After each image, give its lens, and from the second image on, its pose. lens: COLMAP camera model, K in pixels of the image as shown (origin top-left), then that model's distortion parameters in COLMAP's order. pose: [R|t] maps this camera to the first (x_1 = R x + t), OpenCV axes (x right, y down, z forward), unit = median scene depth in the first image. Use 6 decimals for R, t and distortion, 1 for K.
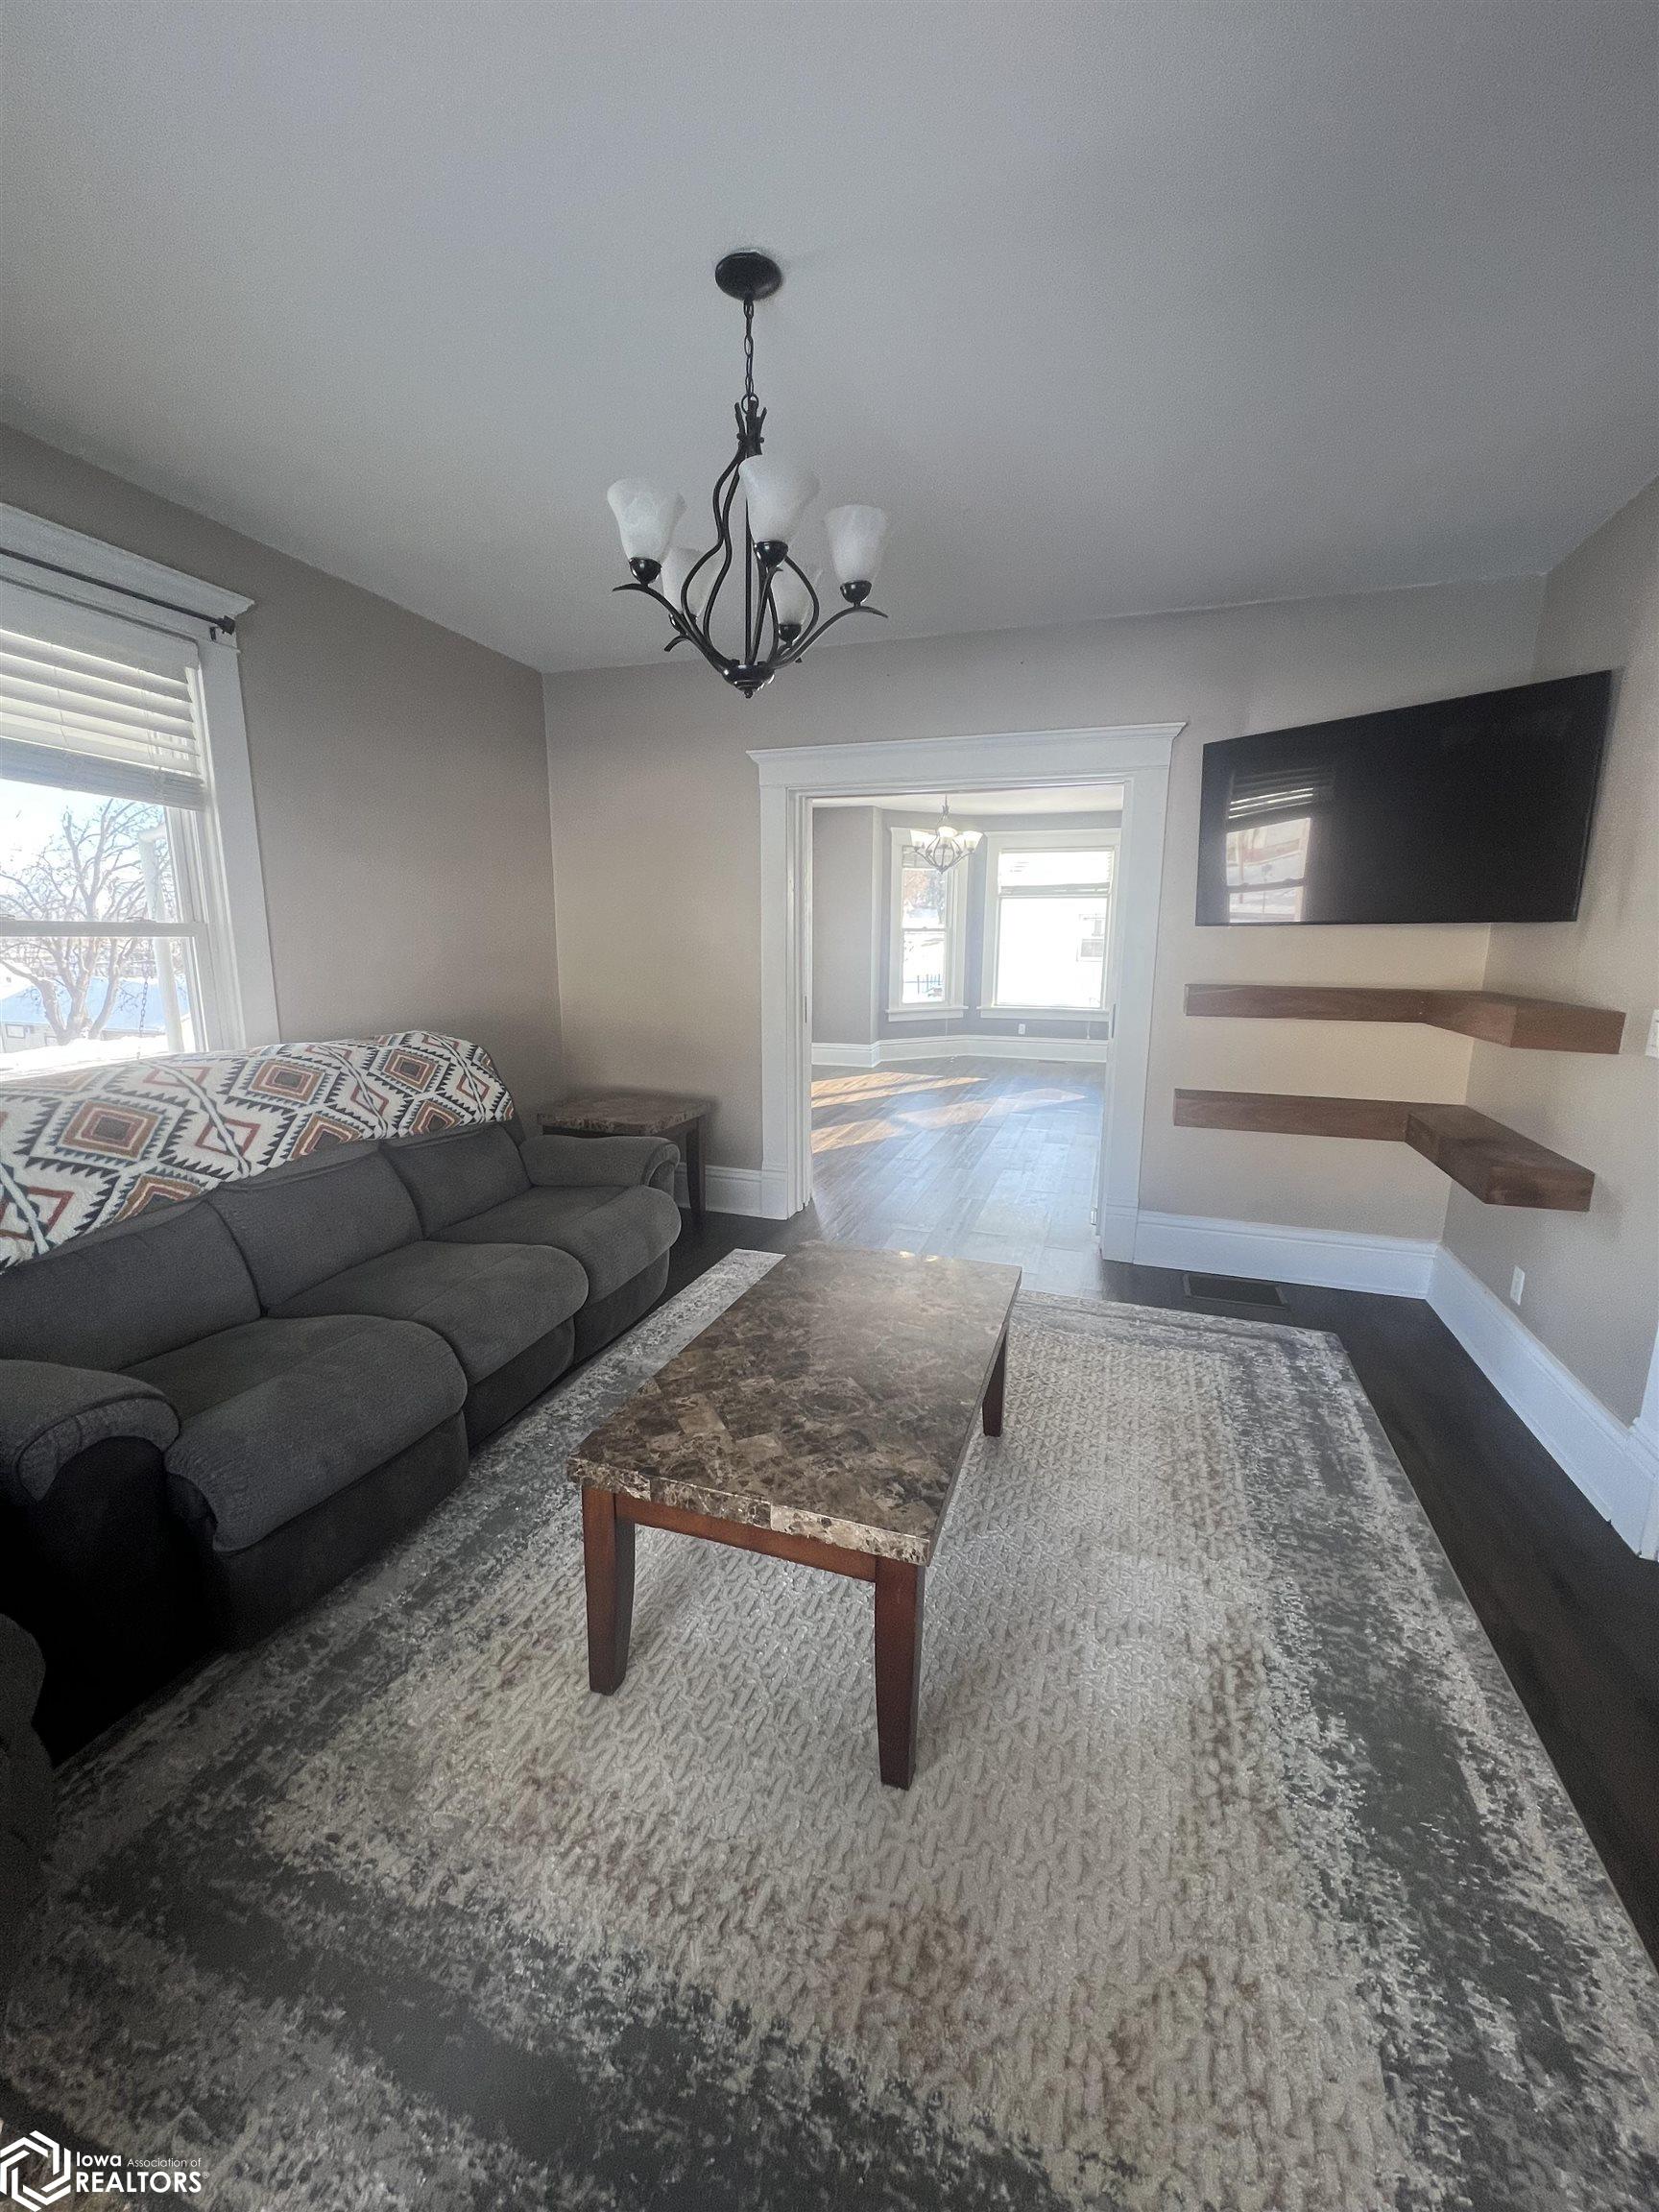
lens RADIAL K [[879.6, 0, 820.9], [0, 879.6, 1110.4], [0, 0, 1]] dist [0.000587, -0.000230]
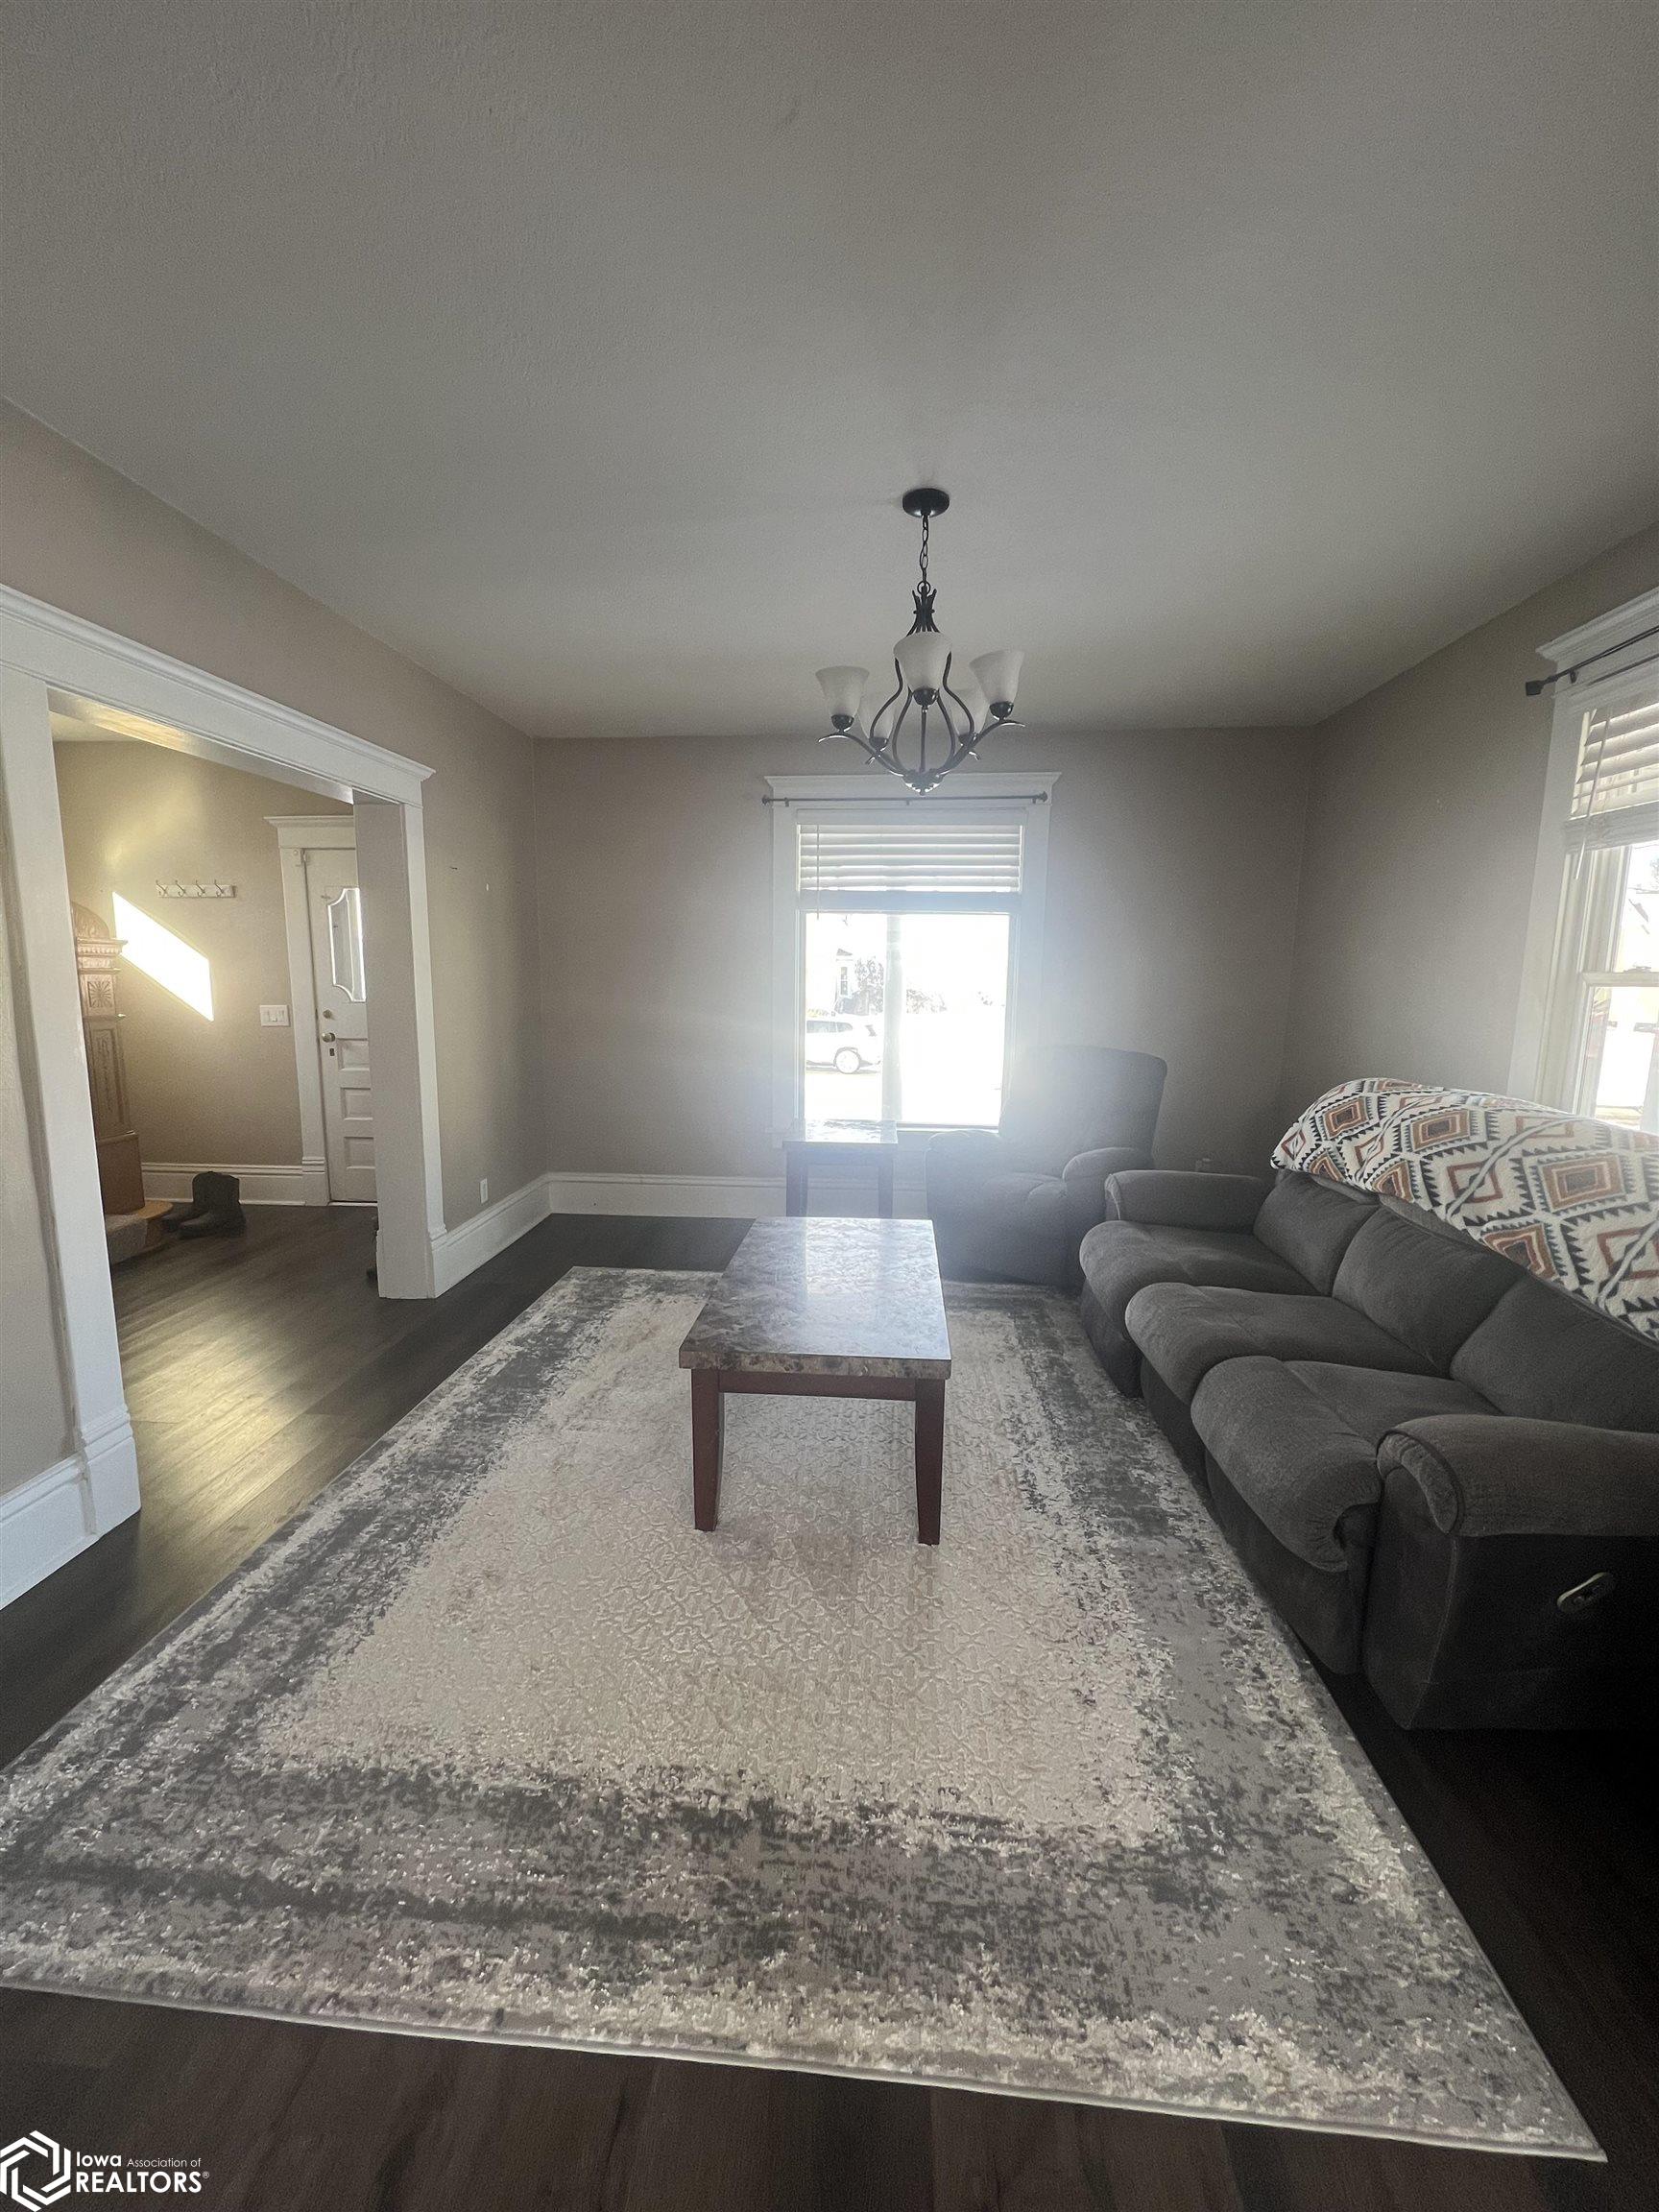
lens RADIAL K [[882.0, 0, 825.9], [0, 882.0, 1107.4], [0, 0, 1]] dist [-0.003696, -0.000376]
pose [[-0.968253, 0.020642, -0.249118, 0.232901], [-0.064018, 0.942871, 0.326949, -0.262752], [0.241635, 0.332518, -0.911616, 1.361616]]
